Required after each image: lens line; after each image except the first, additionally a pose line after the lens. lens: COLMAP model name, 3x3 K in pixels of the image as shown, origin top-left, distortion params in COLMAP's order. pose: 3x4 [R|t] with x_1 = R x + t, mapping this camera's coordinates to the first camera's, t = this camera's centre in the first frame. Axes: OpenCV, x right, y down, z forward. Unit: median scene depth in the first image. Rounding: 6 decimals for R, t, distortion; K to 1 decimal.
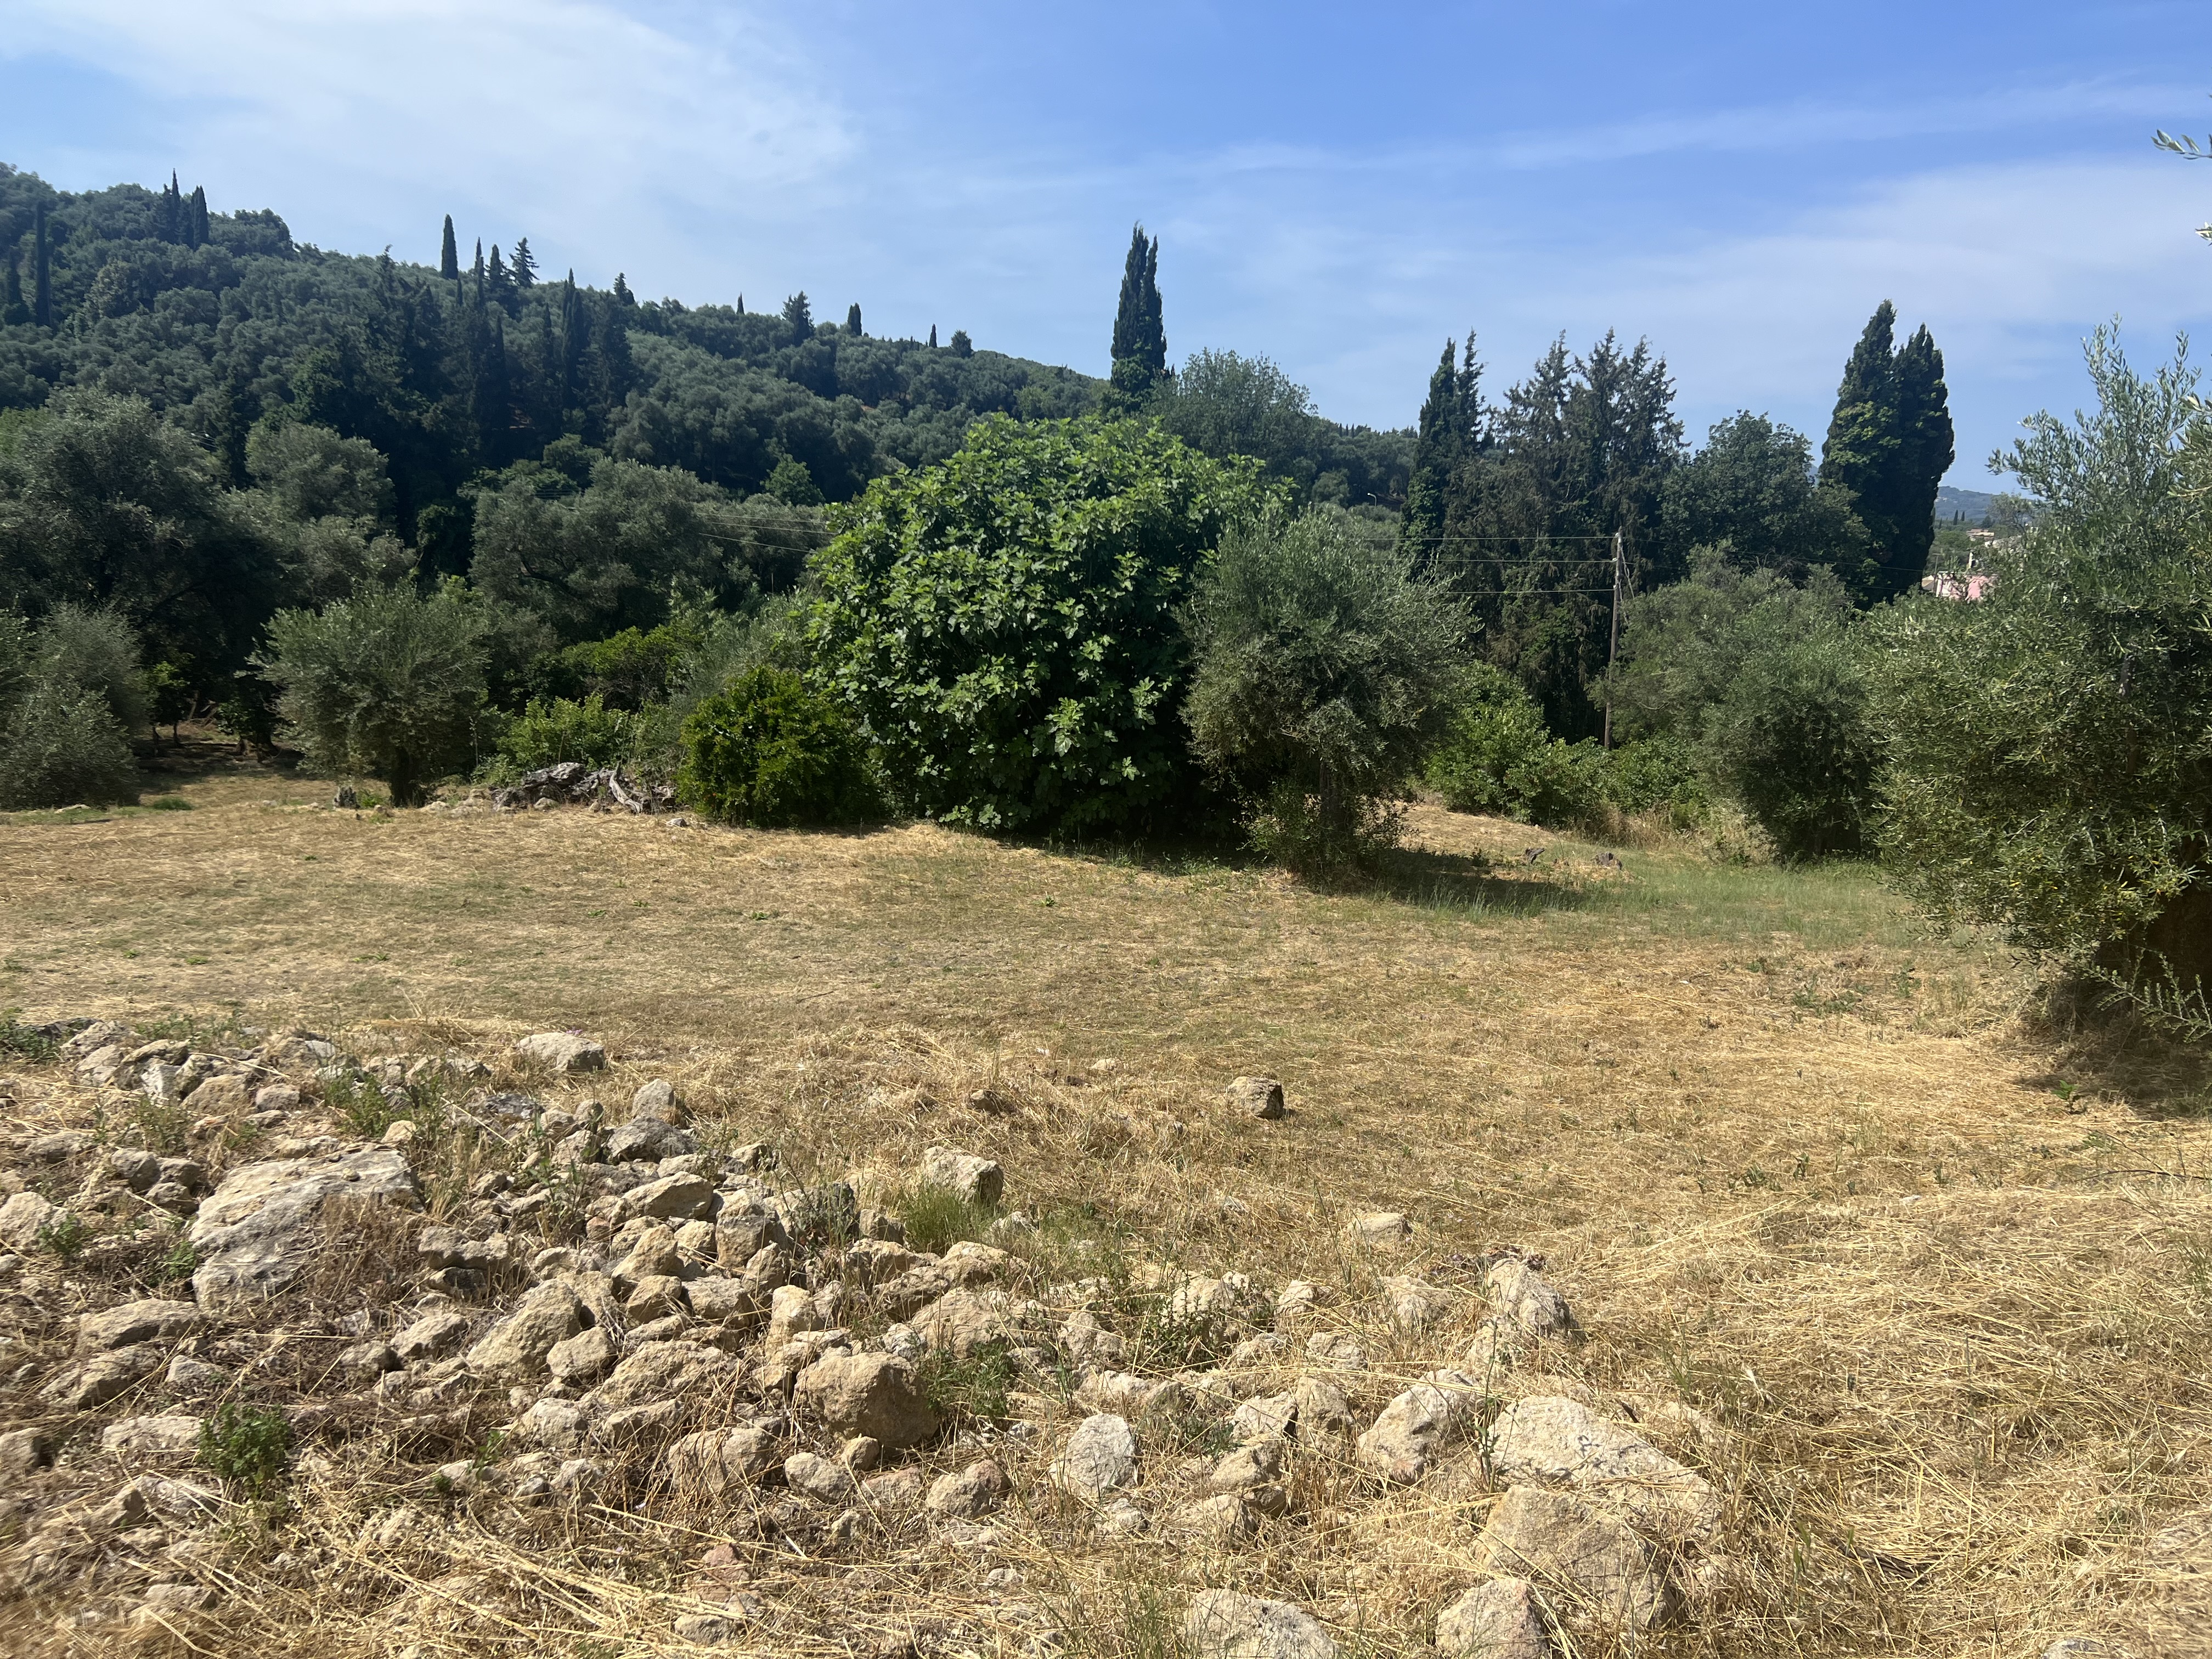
lens RADIAL K [[1660.8, 0, 1114.2], [0, 1660.8, 834.1], [0, 0, 1]] dist [0.049592, -0.055625]
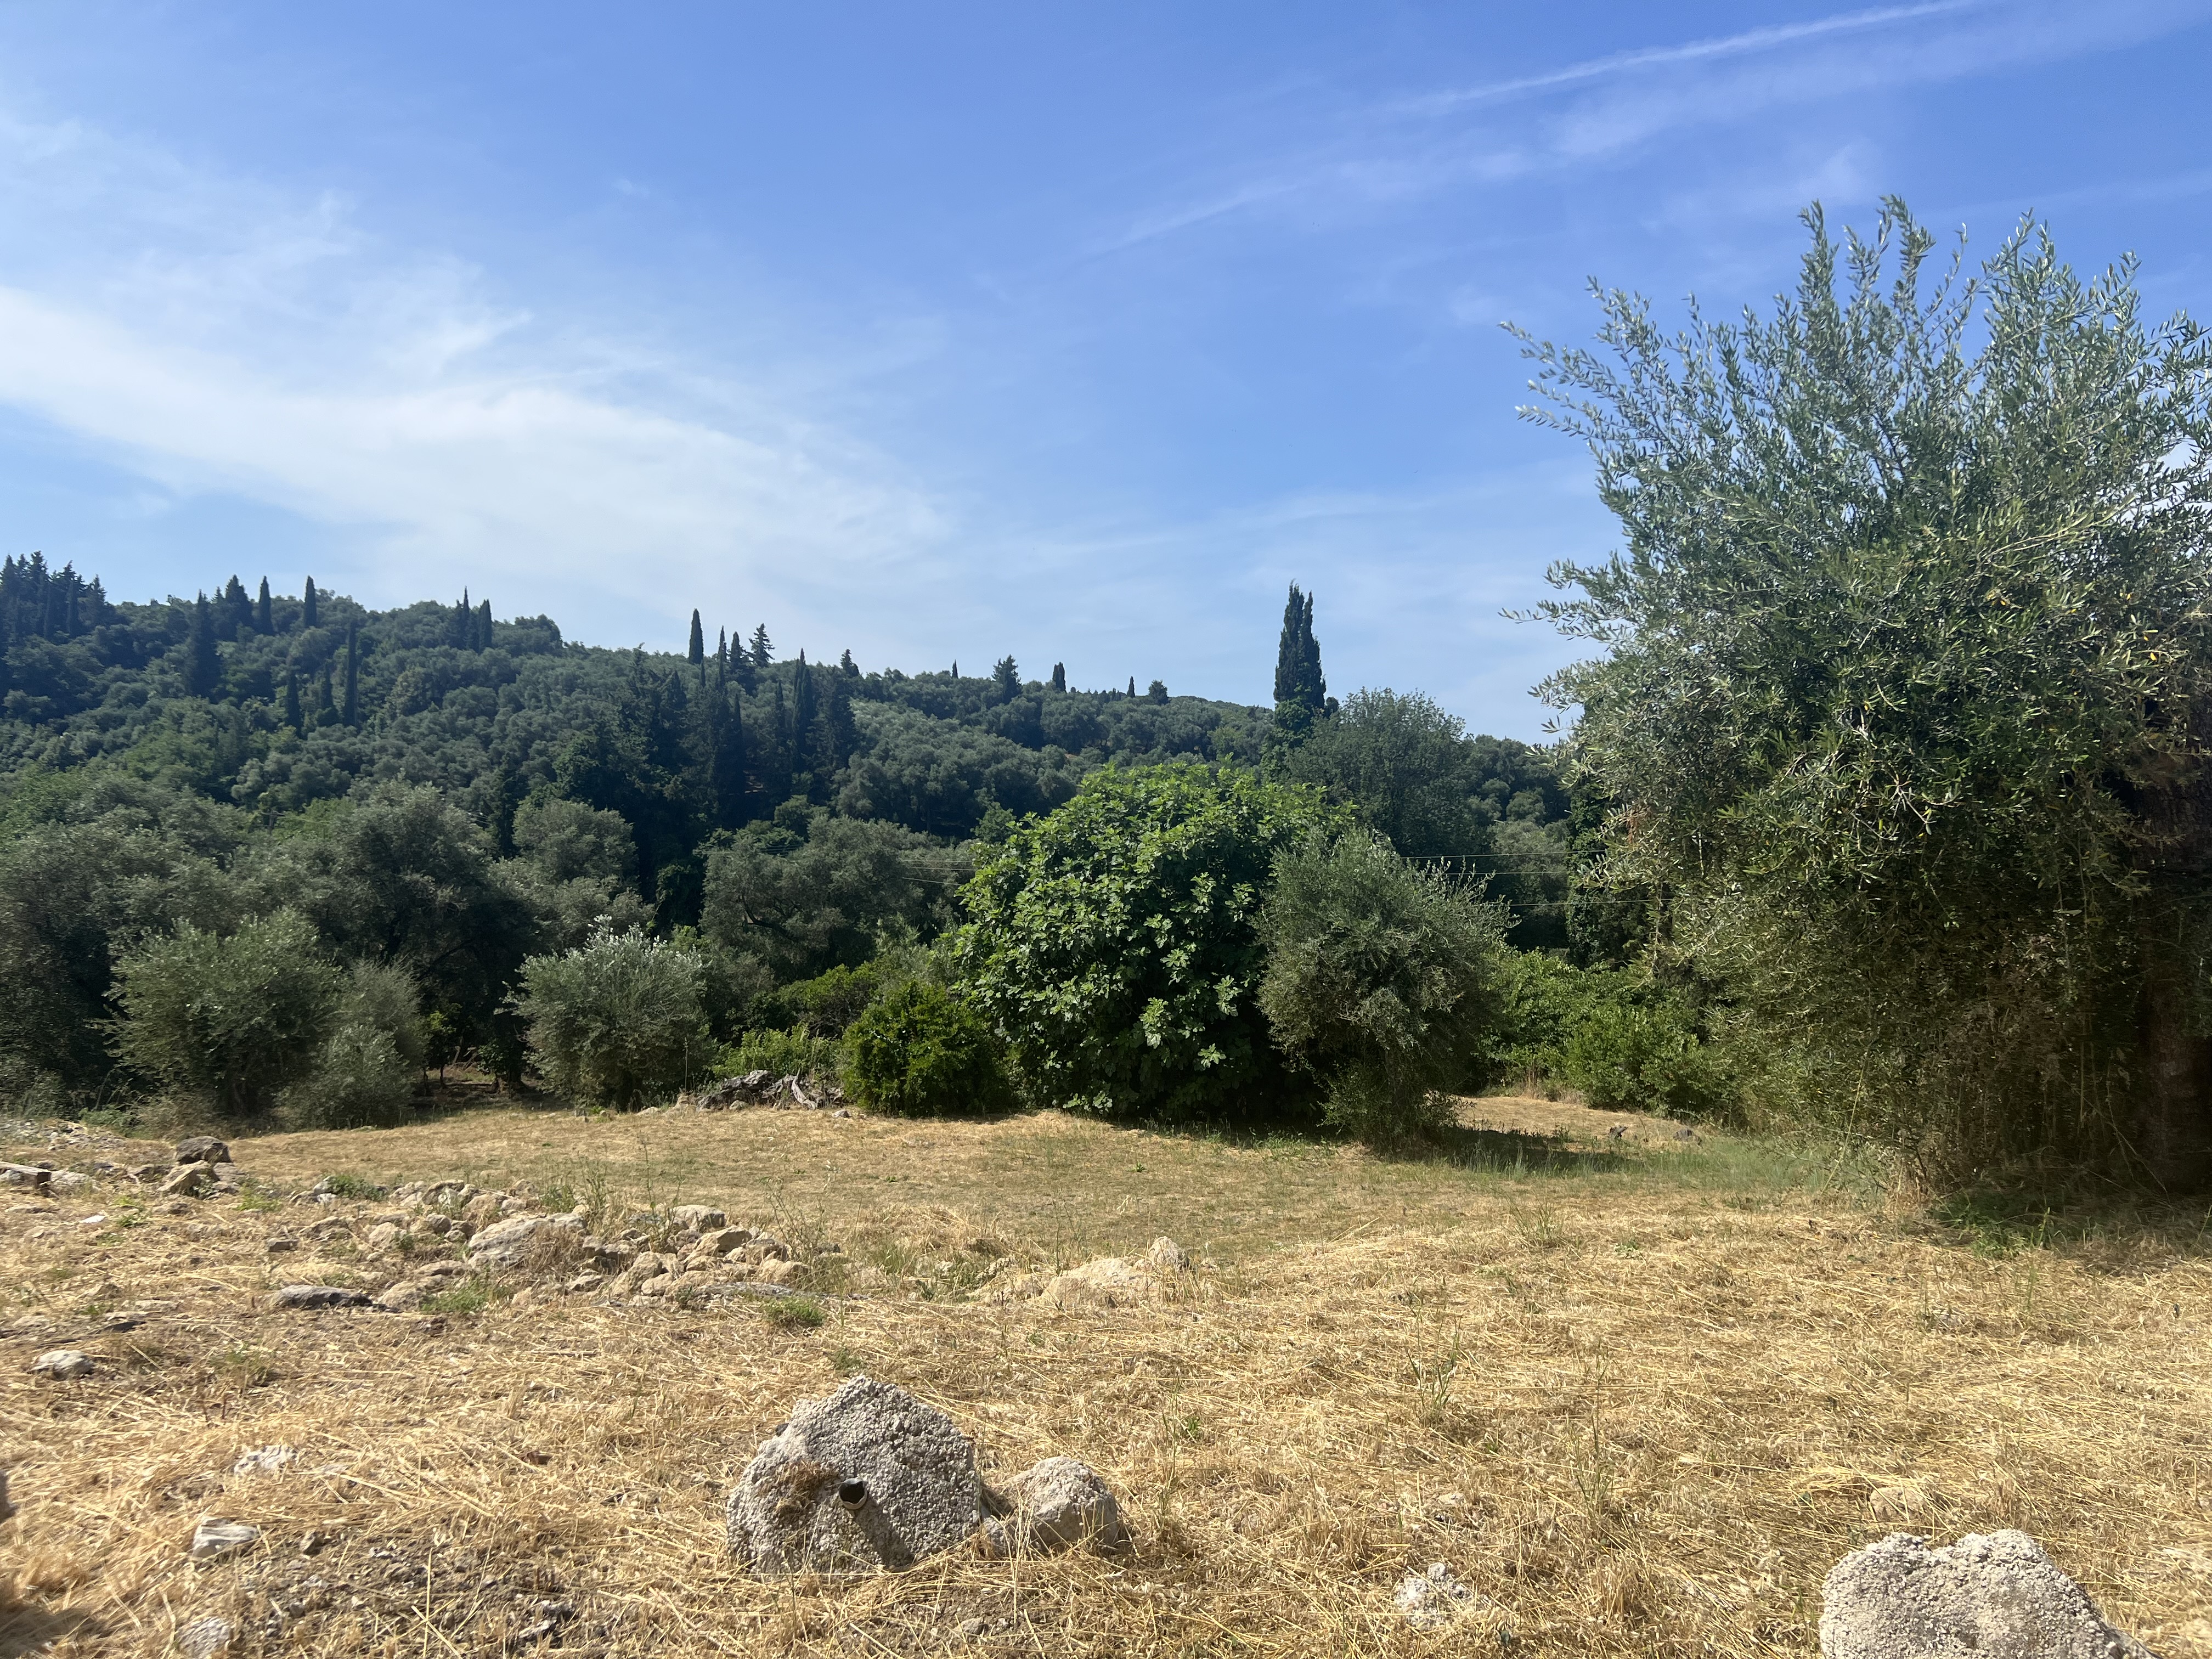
lens RADIAL K [[1660.8, 0, 1110.0], [0, 1660.8, 834.4], [0, 0, 1]] dist [0.049592, -0.055625]
pose [[0.991037, -0.047546, -0.124839, 0.024978], [0.022075, 0.979957, -0.197981, 0.010770], [0.131750, 0.193451, 0.972224, -0.048696]]
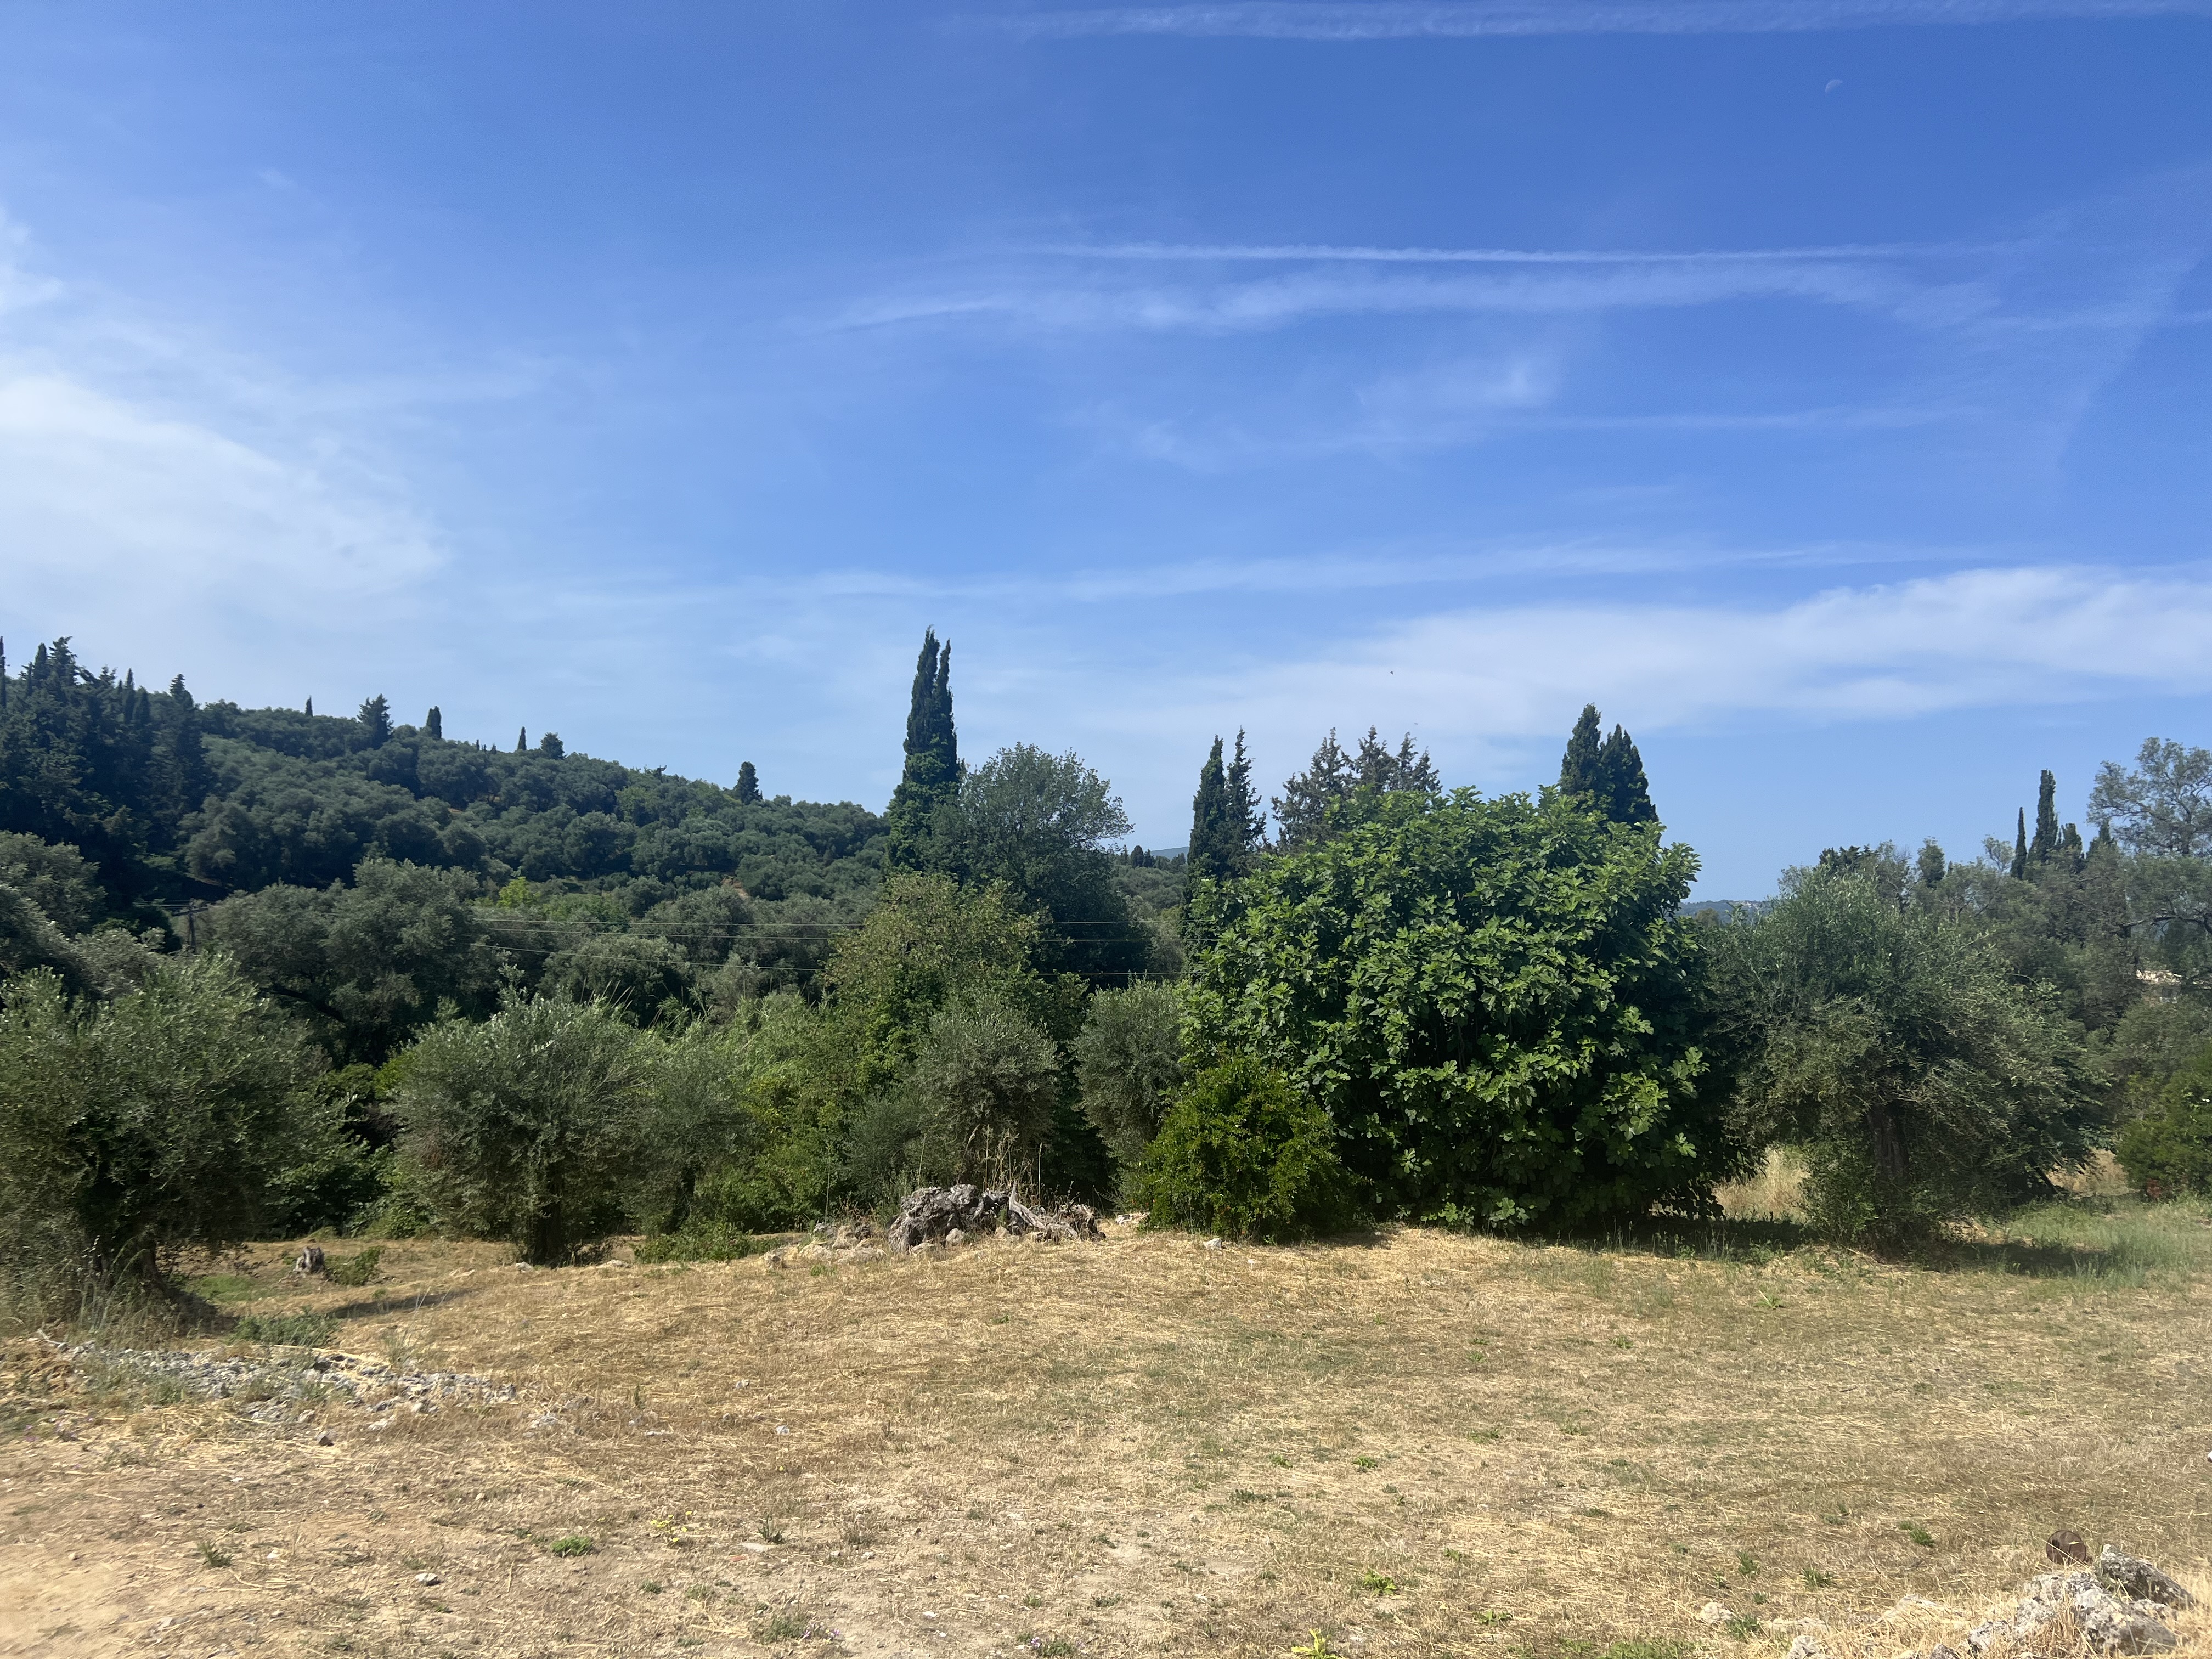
lens RADIAL K [[1660.8, 0, 1112.3], [0, 1660.8, 815.8], [0, 0, 1]] dist [0.049592, -0.055625]
pose [[0.965281, -0.011612, 0.260957, -0.155120], [0.074560, 0.969699, -0.232649, -0.007342], [-0.250348, 0.244029, 0.936897, 0.044059]]
